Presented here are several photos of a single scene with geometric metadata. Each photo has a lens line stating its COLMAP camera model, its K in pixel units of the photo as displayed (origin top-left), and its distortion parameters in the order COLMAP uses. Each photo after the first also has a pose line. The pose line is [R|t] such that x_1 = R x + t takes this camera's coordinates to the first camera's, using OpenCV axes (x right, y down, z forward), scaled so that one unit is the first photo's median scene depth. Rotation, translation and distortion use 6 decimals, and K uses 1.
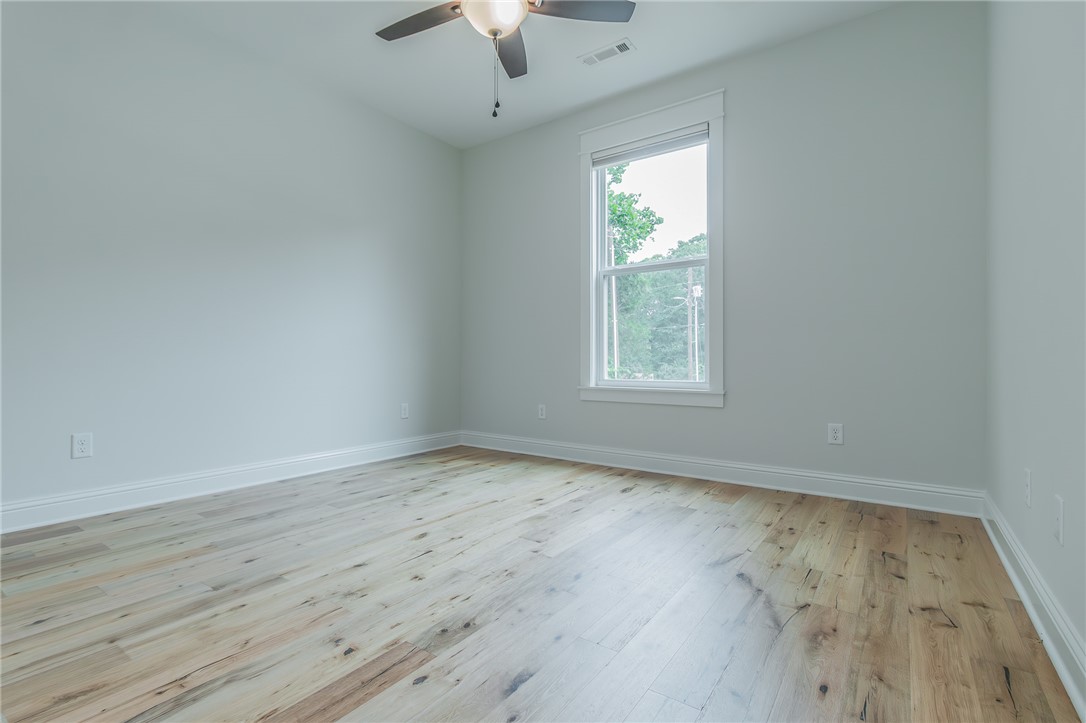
lens RADIAL K [[508.5, 0, 545.3], [0, 508.5, 354.0], [0, 0, 1]] dist [-0.005837, 0.001667]
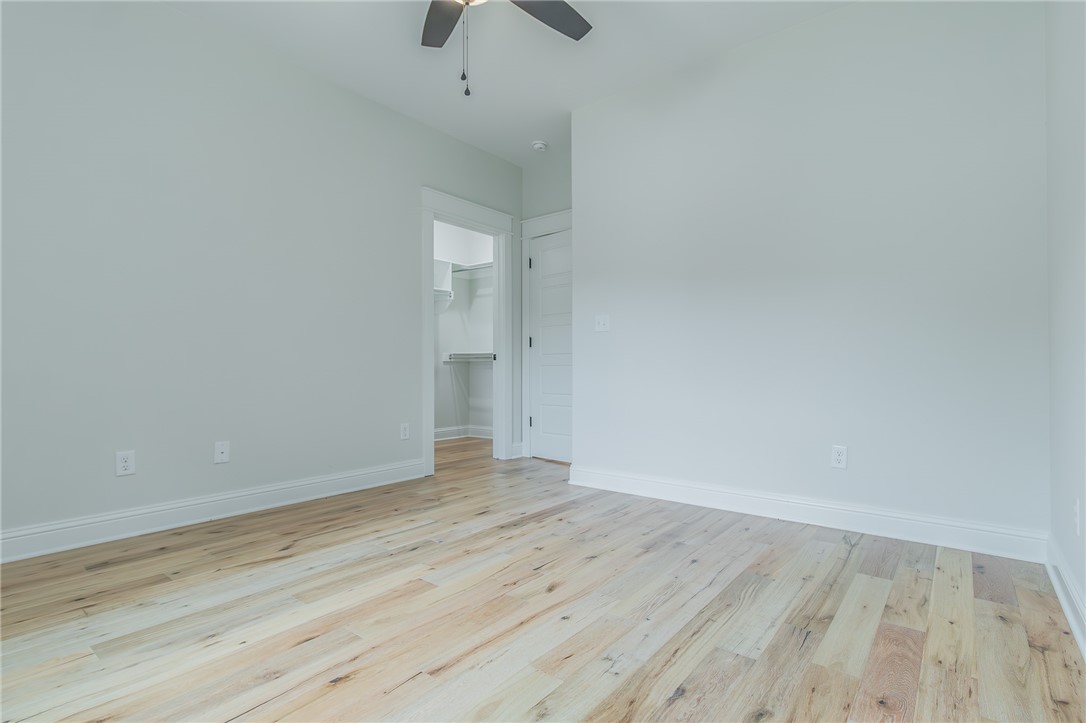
lens RADIAL K [[508.5, 0, 542.9], [0, 508.5, 365.5], [0, 0, 1]] dist [-0.005837, 0.001667]
pose [[-0.995483, -0.001685, 0.094926, -0.207129], [-0.002961, 0.999907, -0.013306, -0.001038], [-0.094895, -0.013527, -0.995395, 1.236216]]
